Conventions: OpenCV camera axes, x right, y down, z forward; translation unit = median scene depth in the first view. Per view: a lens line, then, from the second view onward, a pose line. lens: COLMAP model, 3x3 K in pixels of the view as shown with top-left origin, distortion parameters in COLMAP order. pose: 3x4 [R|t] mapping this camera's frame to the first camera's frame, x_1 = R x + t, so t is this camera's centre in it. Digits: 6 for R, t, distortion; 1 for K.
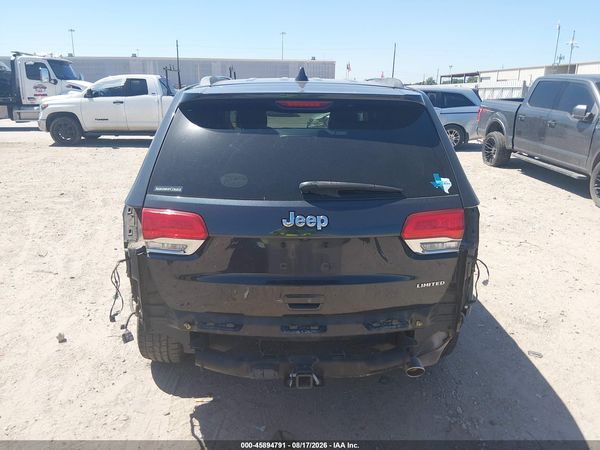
lens RADIAL K [[483.9, 0, 312.8], [0, 483.9, 224.7], [0, 0, 1]] dist [0.039835, -0.071893]
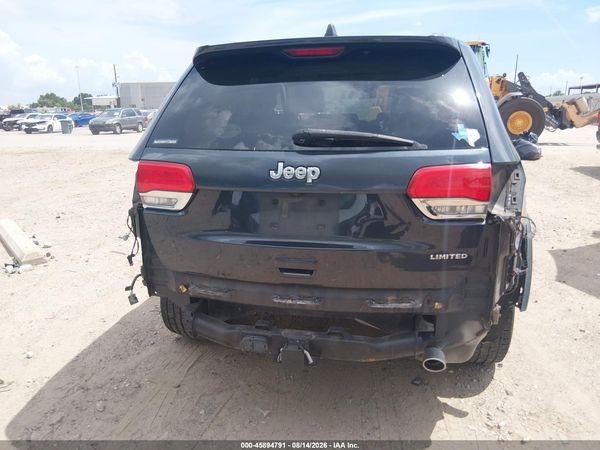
lens RADIAL K [[483.9, 0, 312.8], [0, 483.9, 224.7], [0, 0, 1]] dist [0.039835, -0.071893]
pose [[0.969349, 0.031918, -0.243606, 0.219597], [-0.042615, 0.998339, -0.038769, 0.112174], [0.241964, 0.047962, 0.969099, 0.138433]]
